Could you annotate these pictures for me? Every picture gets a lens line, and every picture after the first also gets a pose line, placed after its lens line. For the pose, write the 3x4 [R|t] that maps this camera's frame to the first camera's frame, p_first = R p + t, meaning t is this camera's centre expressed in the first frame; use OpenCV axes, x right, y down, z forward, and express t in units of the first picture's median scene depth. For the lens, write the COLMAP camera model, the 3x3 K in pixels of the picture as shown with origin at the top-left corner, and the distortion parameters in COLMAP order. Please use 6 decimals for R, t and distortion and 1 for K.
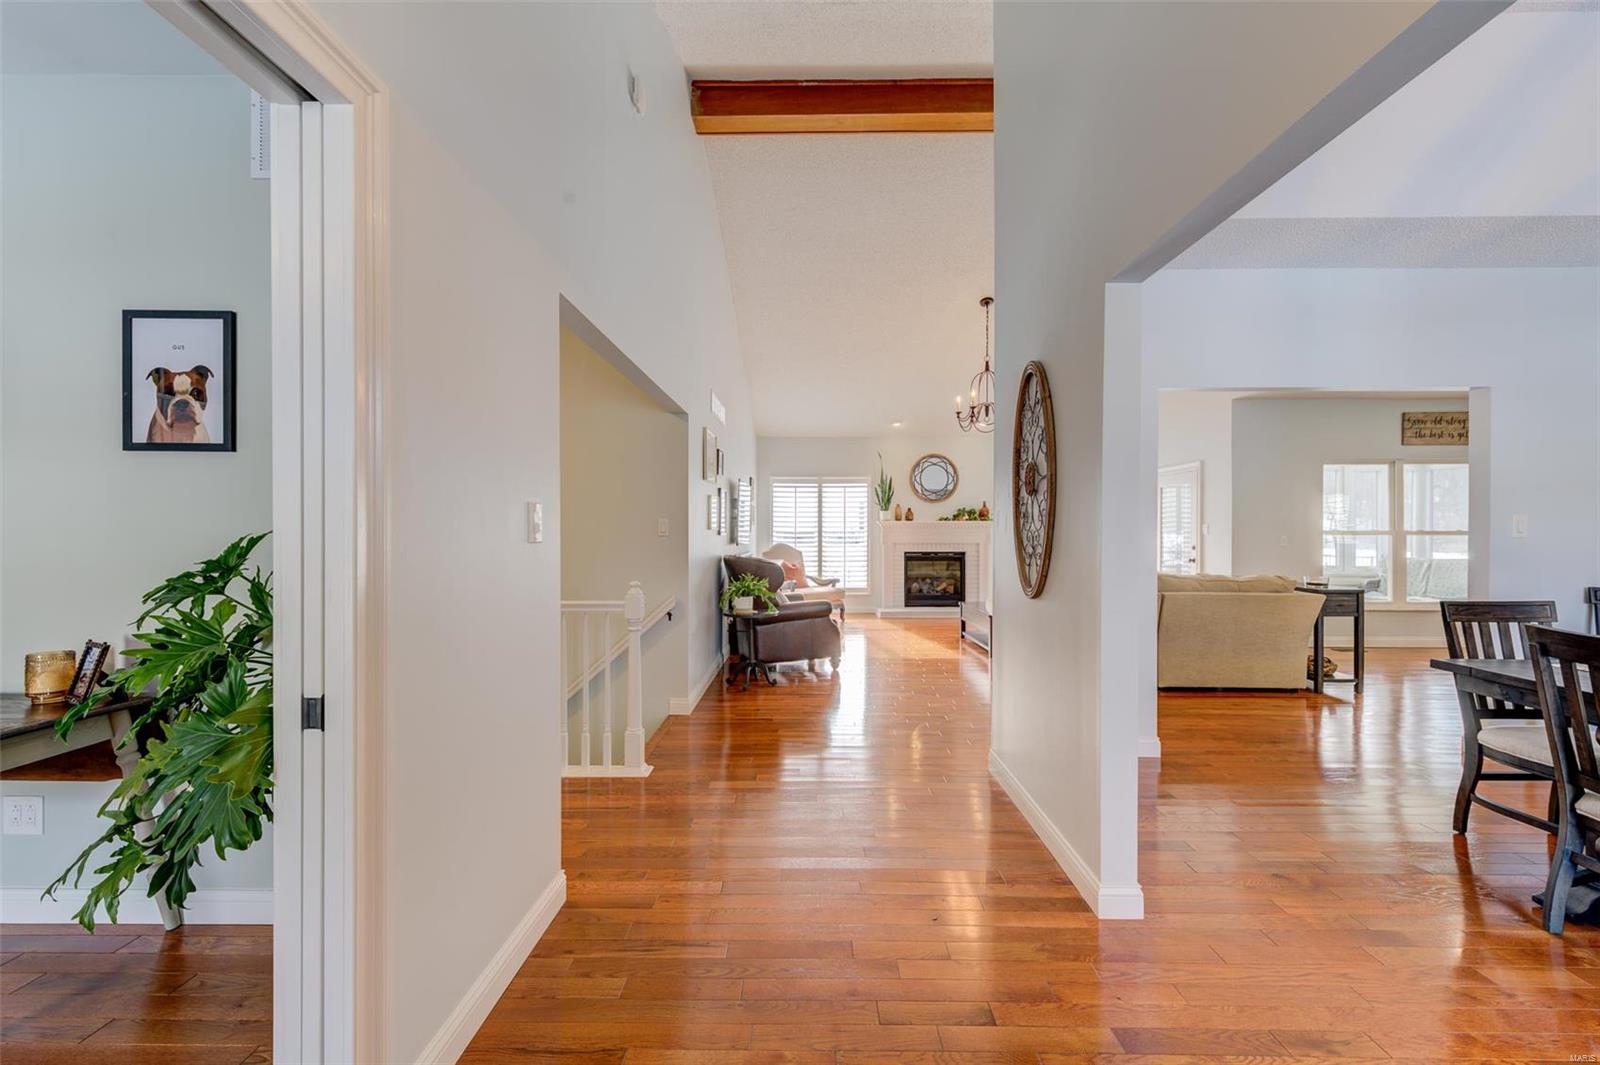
lens RADIAL K [[634.4, 0, 830.1], [0, 634.4, 537.3], [0, 0, 1]] dist [0.001173, 0.000096]
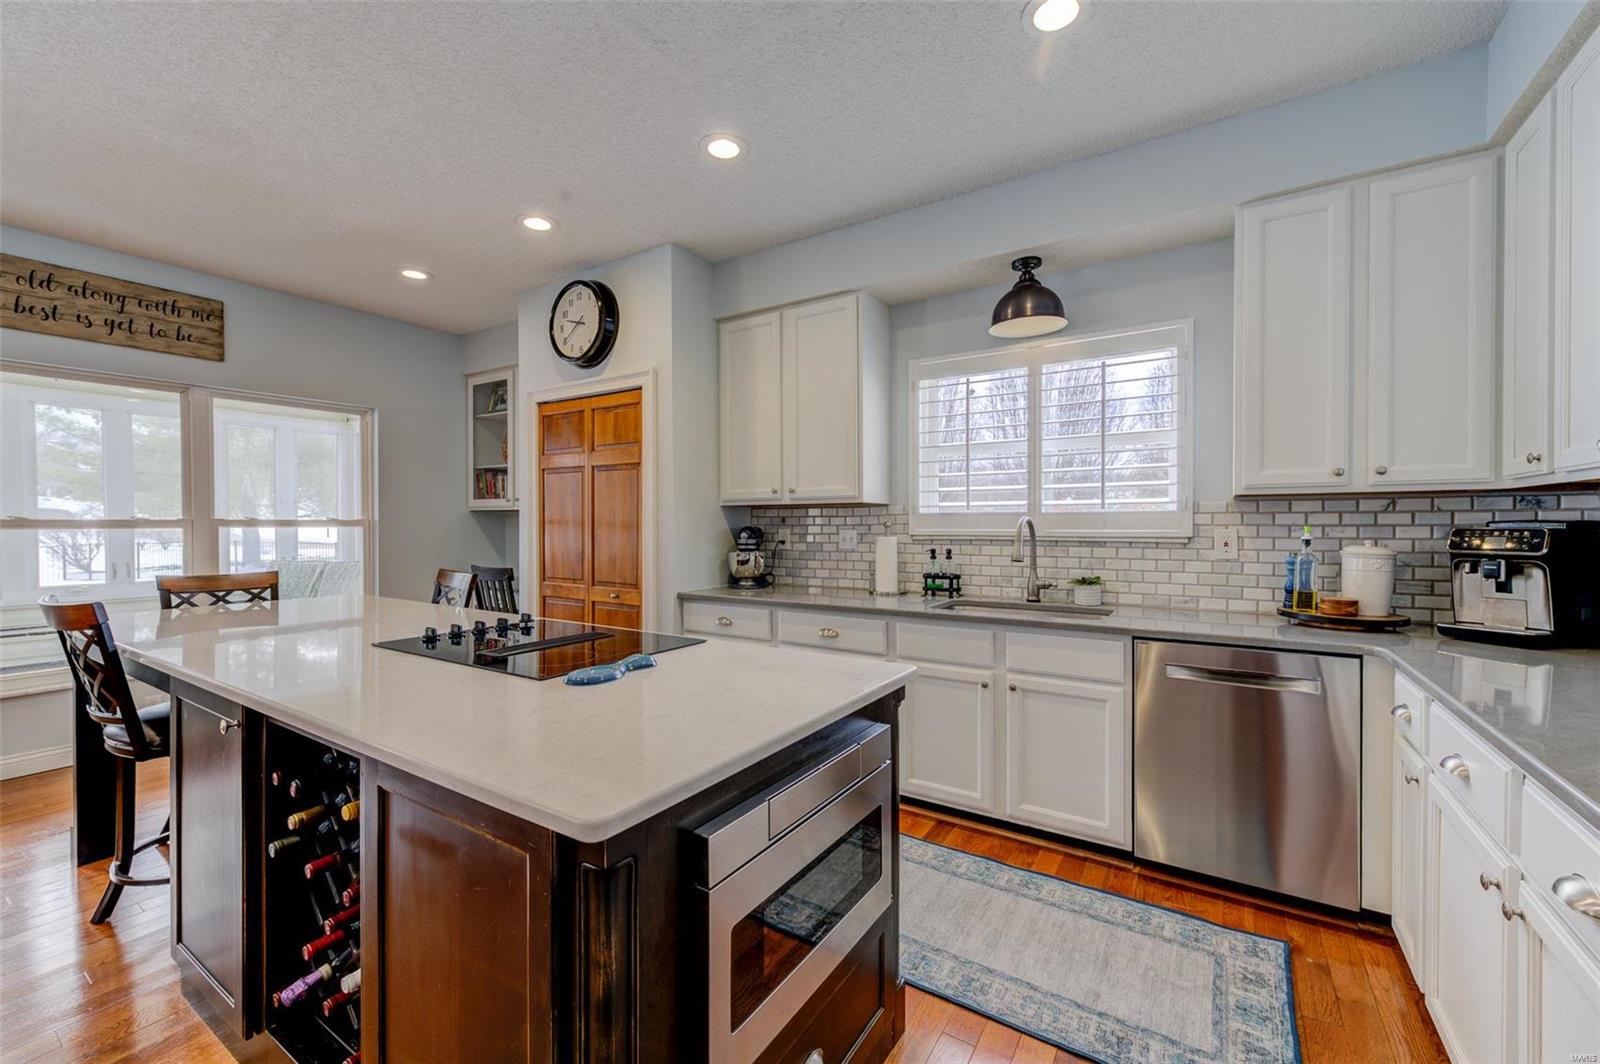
lens RADIAL K [[626.8, 0, 801.5], [0, 626.8, 529.1], [0, 0, 1]] dist [0.001754, 0.000101]
pose [[0.538337, -0.010170, 0.842668, 0.642538], [0.008407, 0.999942, 0.006697, -0.000788], [-0.842688, 0.003479, 0.538392, 0.213225]]
